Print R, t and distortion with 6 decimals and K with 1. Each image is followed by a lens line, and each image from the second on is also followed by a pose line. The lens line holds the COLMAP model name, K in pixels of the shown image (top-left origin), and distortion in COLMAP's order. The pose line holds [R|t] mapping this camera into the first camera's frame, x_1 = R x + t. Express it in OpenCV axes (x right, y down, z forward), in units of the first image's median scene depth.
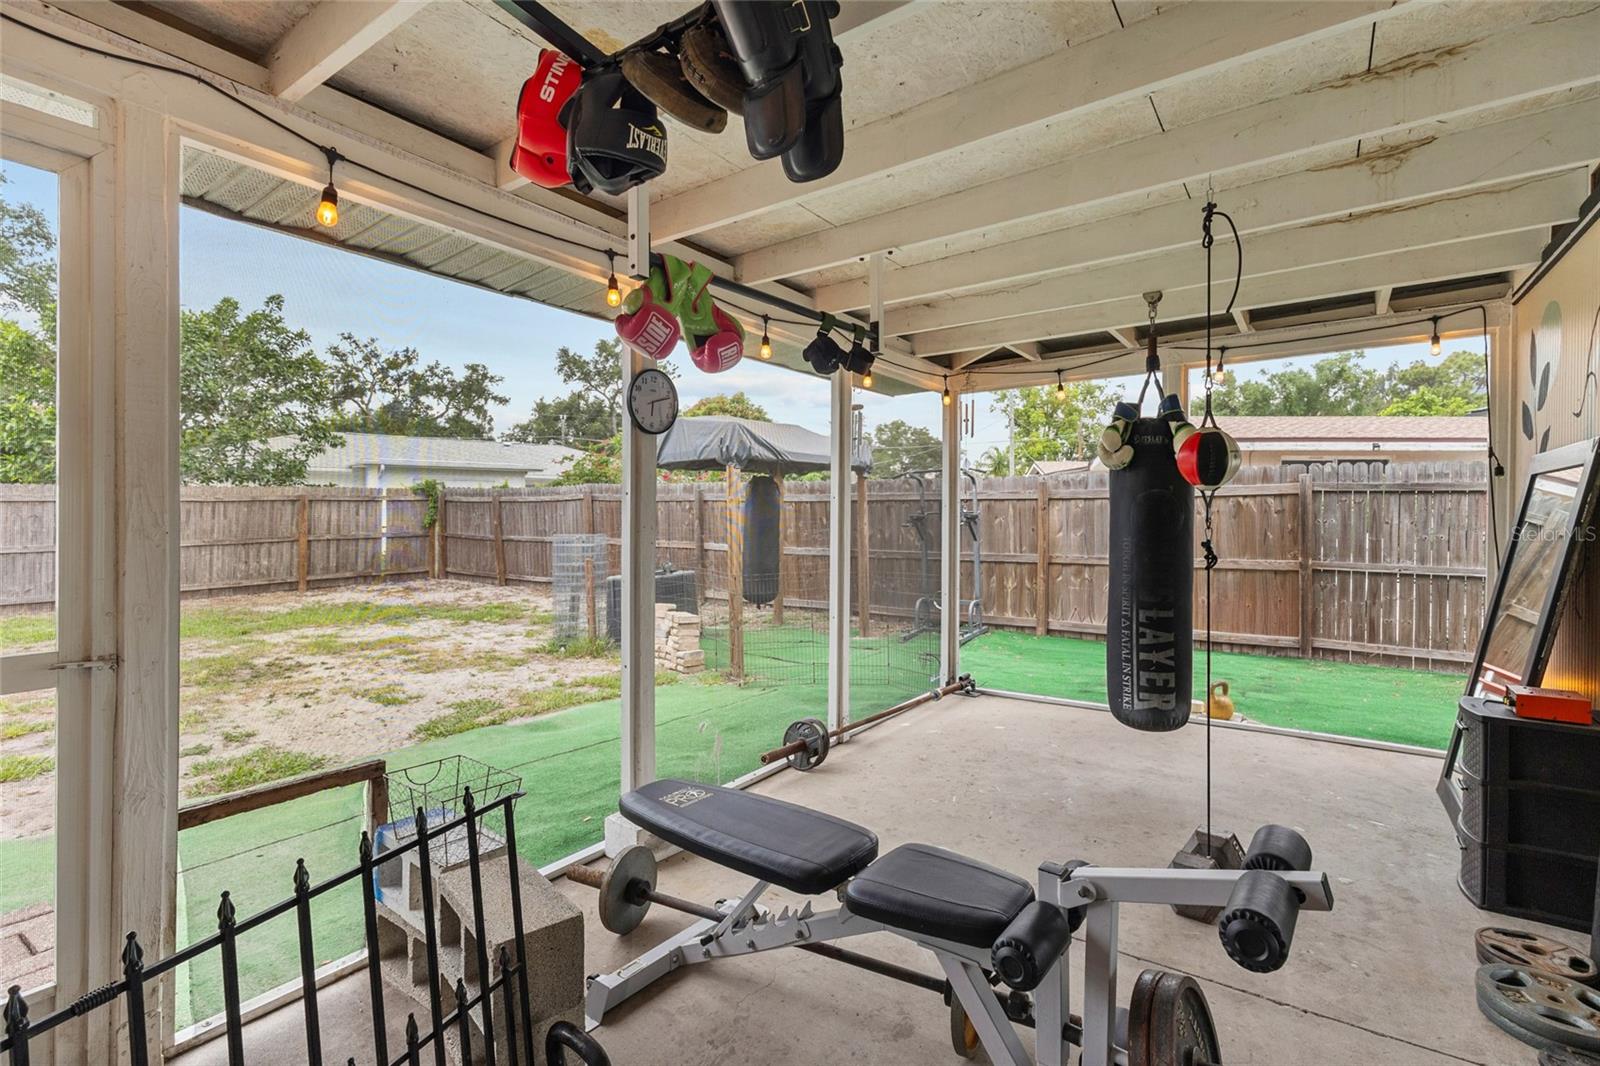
lens RADIAL K [[741.9, 0, 812.0], [0, 741.9, 517.8], [0, 0, 1]] dist [0.002308, 0.002762]
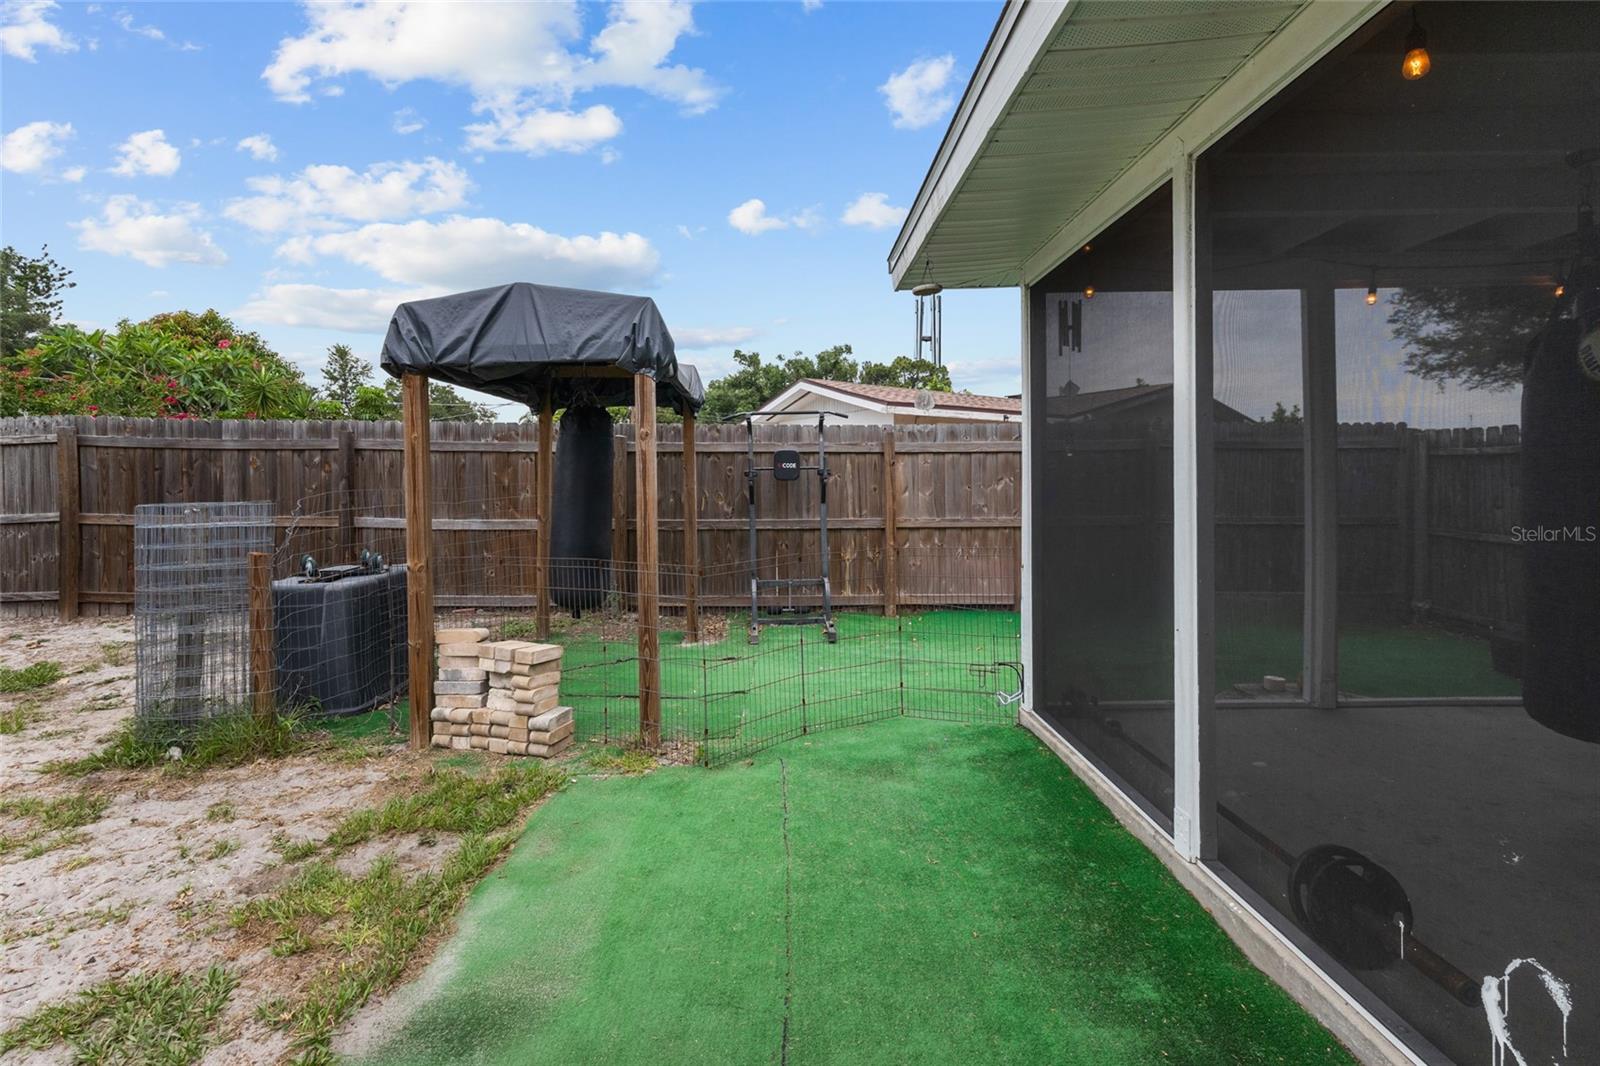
lens RADIAL K [[741.9, 0, 782.3], [0, 741.9, 488.1], [0, 0, 1]] dist [0.002308, 0.002762]
pose [[0.819214, -0.005932, 0.573457, -0.316808], [0.005516, 0.999982, 0.002464, 0.014393], [-0.573462, 0.001145, 0.819232, 0.433769]]
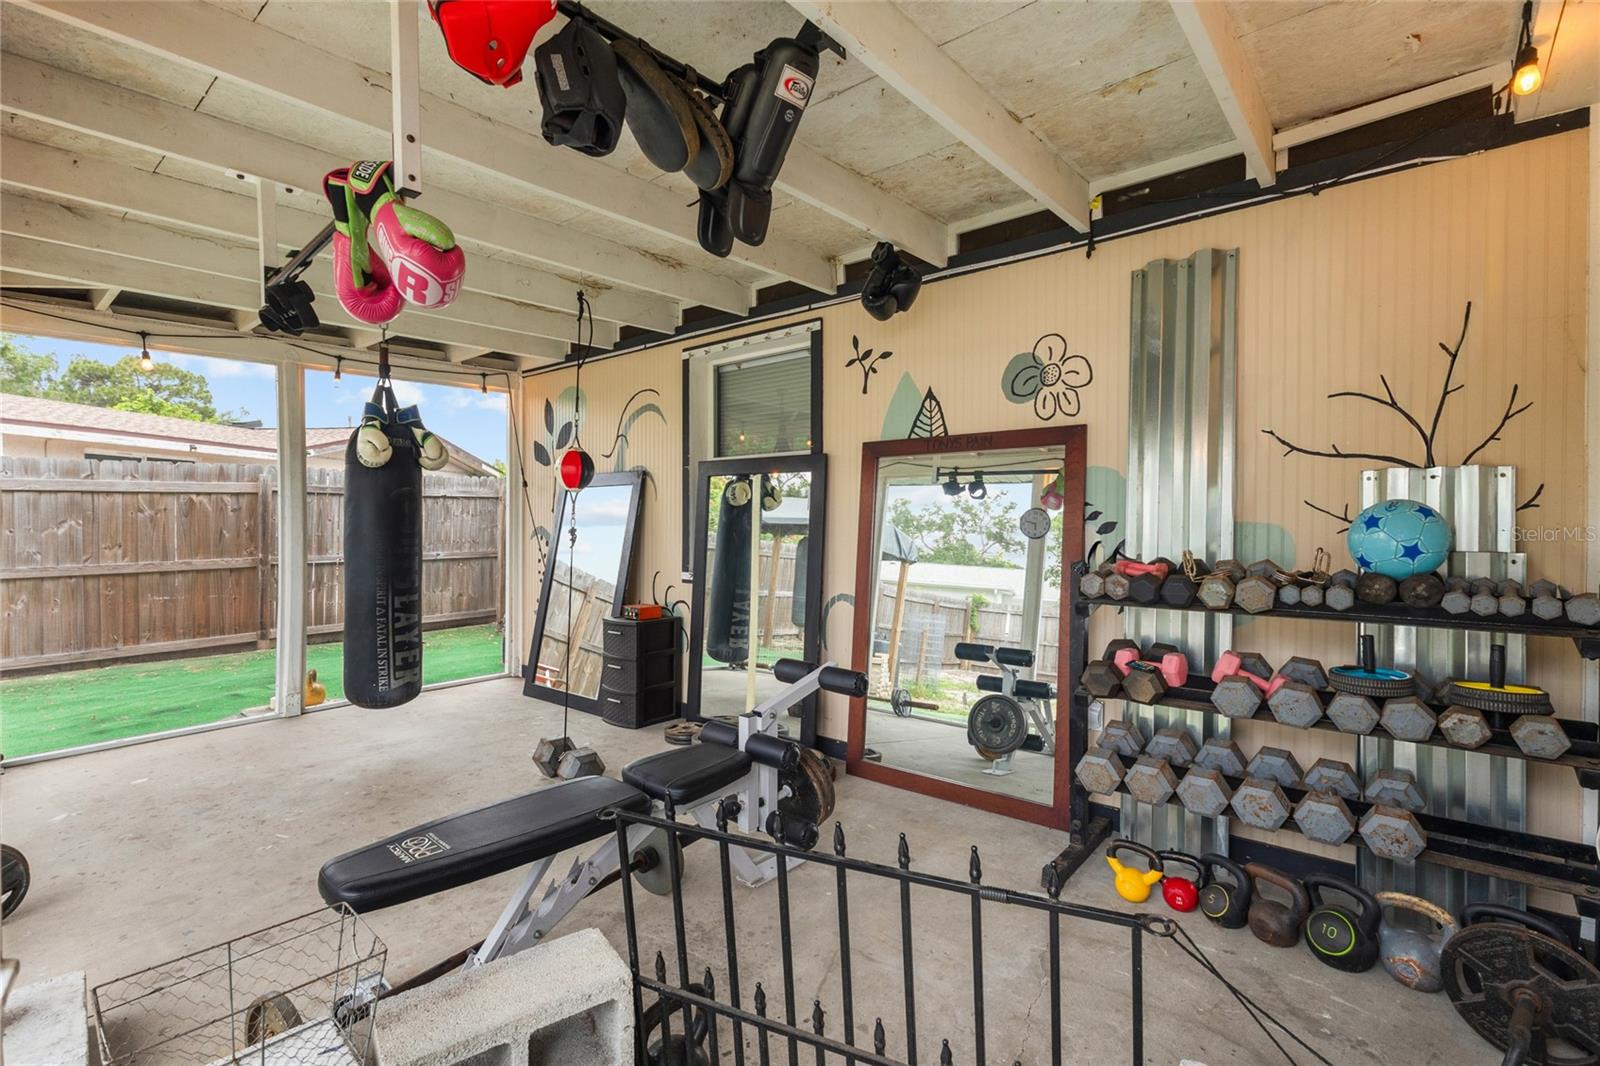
lens RADIAL K [[741.9, 0, 767.3], [0, 741.9, 528.4], [0, 0, 1]] dist [0.002308, 0.002762]
pose [[0.122258, -0.015363, 0.992379, -0.278624], [0.003733, 0.999880, 0.015019, 0.004078], [-0.992491, 0.001868, 0.122301, 0.154992]]
